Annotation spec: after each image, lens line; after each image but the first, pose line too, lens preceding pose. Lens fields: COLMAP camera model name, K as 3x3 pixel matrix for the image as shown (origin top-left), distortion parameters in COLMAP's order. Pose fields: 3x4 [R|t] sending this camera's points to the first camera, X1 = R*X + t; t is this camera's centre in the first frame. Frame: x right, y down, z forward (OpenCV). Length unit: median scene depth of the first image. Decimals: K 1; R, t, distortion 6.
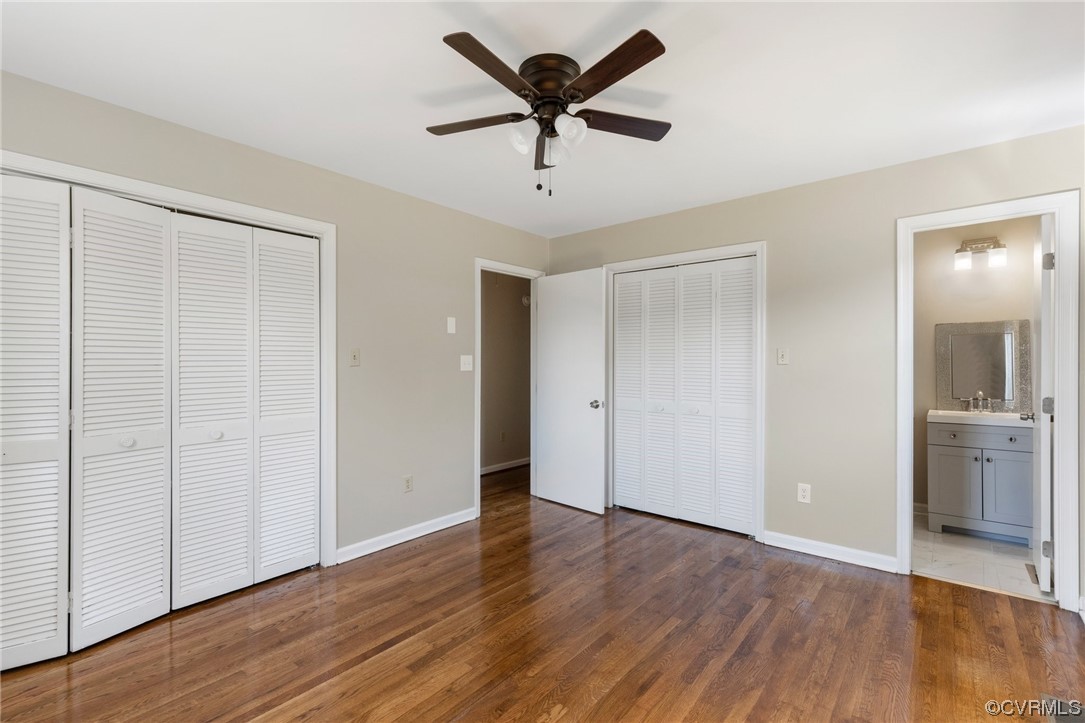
lens RADIAL K [[483.7, 0, 542.5], [0, 483.7, 361.5], [0, 0, 1]] dist [-0.001144, -0.000341]
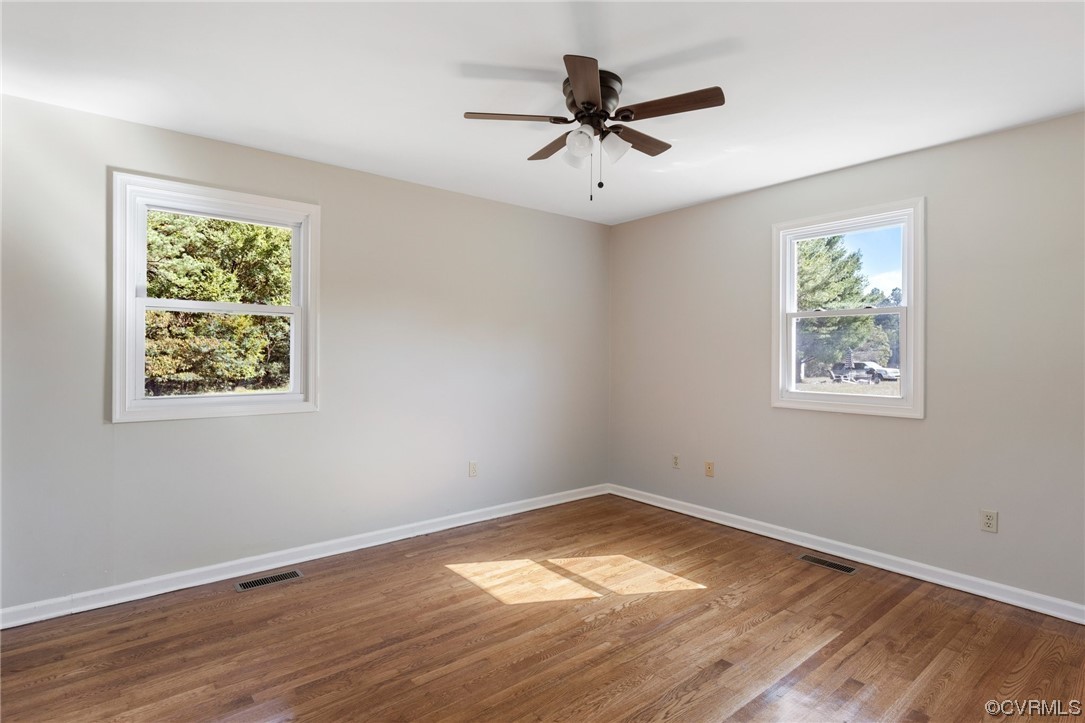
lens RADIAL K [[548.1, 0, 542.5], [0, 548.1, 361.5], [0, 0, 1]] dist [-0.000304, -0.000040]
pose [[-0.981642, -0.004833, 0.190673, -0.092868], [-0.002394, 0.999912, 0.013021, 0.000853], [-0.190719, 0.012326, -0.981567, 1.845800]]
